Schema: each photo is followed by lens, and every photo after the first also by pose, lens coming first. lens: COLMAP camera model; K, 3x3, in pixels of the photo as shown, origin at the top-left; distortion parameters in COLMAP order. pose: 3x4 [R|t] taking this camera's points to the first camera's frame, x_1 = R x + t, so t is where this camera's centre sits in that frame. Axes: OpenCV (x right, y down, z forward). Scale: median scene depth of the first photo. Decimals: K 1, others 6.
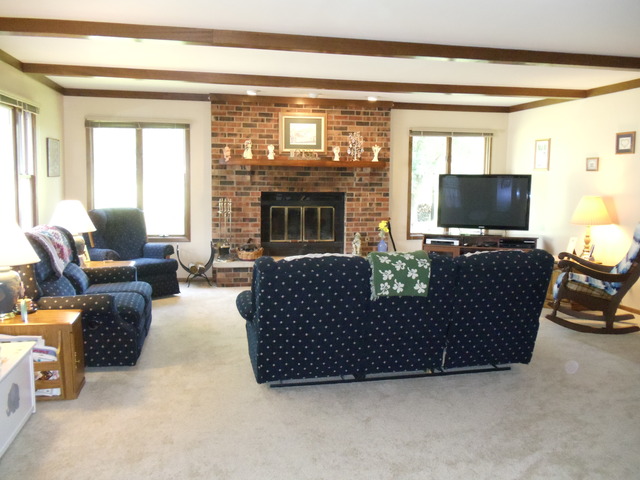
lens RADIAL K [[621.7, 0, 321.2], [0, 621.7, 247.4], [0, 0, 1]] dist [0.009285, 0.017802]
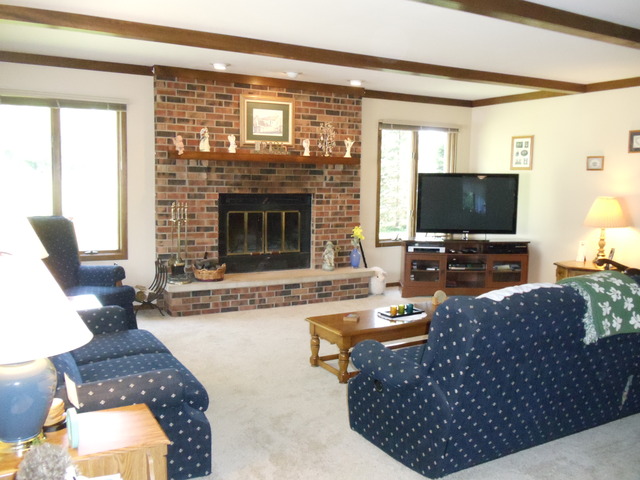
lens RADIAL K [[621.7, 0, 321.2], [0, 621.7, 247.4], [0, 0, 1]] dist [0.009285, 0.017802]
pose [[0.949219, -0.030974, 0.313088, -0.223525], [0.030362, 0.999516, 0.006830, -0.021726], [-0.313148, 0.003023, 0.949699, 0.201912]]
